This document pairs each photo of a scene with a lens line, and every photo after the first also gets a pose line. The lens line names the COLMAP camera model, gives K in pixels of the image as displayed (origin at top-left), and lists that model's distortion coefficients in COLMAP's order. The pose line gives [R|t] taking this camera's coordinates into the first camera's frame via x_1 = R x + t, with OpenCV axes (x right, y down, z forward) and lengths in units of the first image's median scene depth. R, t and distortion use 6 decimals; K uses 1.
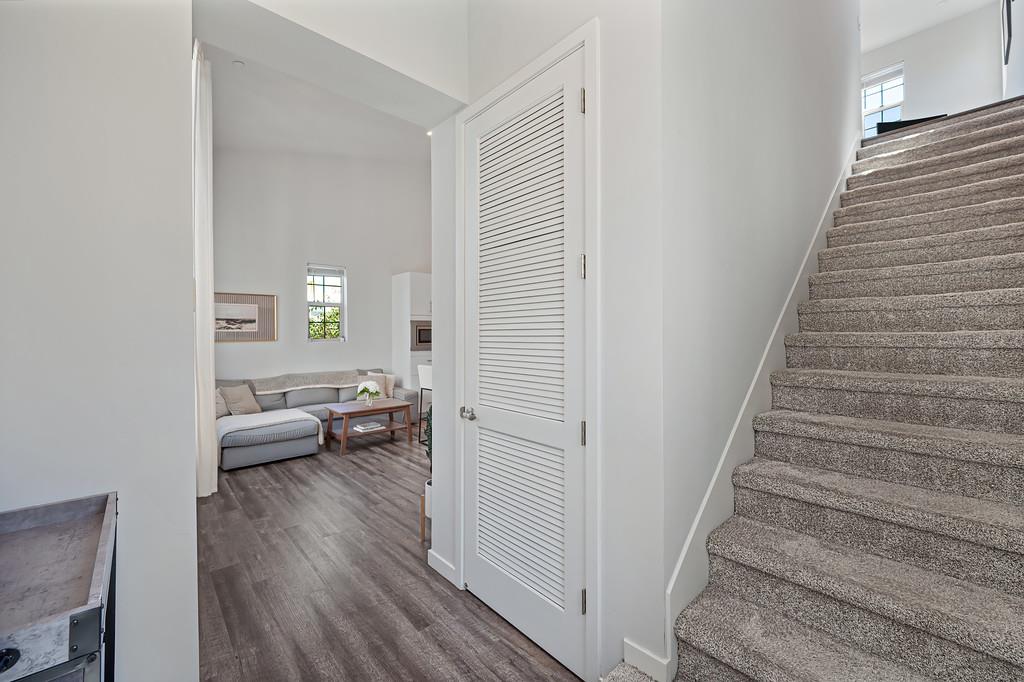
lens RADIAL K [[407.2, 0, 511.1], [0, 407.2, 335.4], [0, 0, 1]] dist [0.002726, -0.000083]
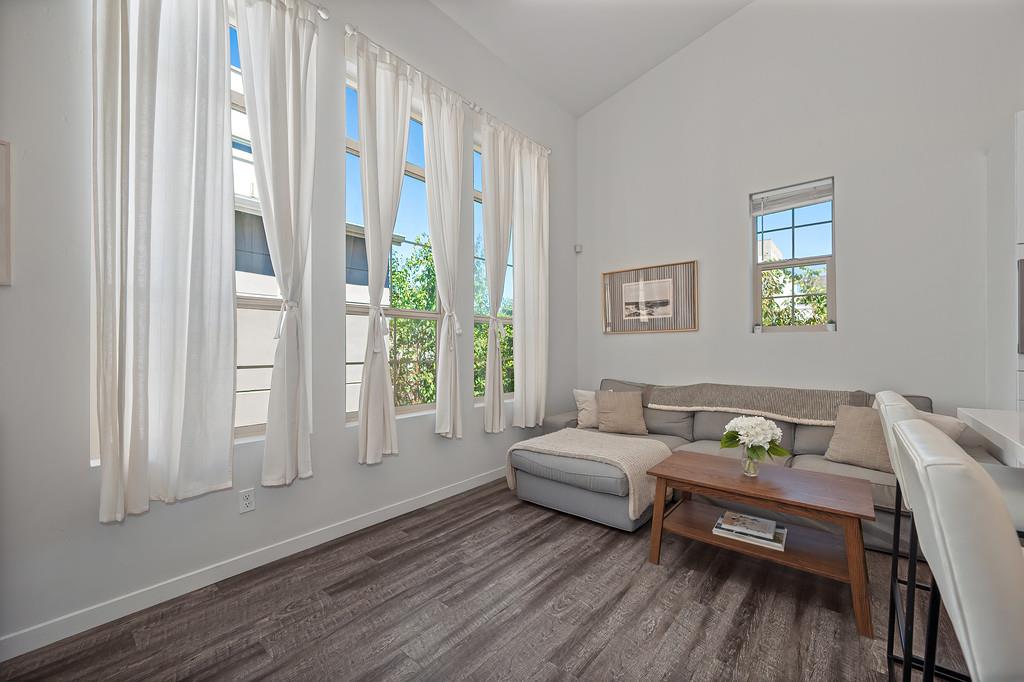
lens RADIAL K [[407.2, 0, 510.9], [0, 407.2, 345.2], [0, 0, 1]] dist [0.002726, -0.000083]
pose [[0.146746, 0.005305, -0.989160, 0.020594], [-0.000806, 0.999986, 0.005243, 0.034713], [0.989174, 0.000028, 0.146748, 0.639128]]
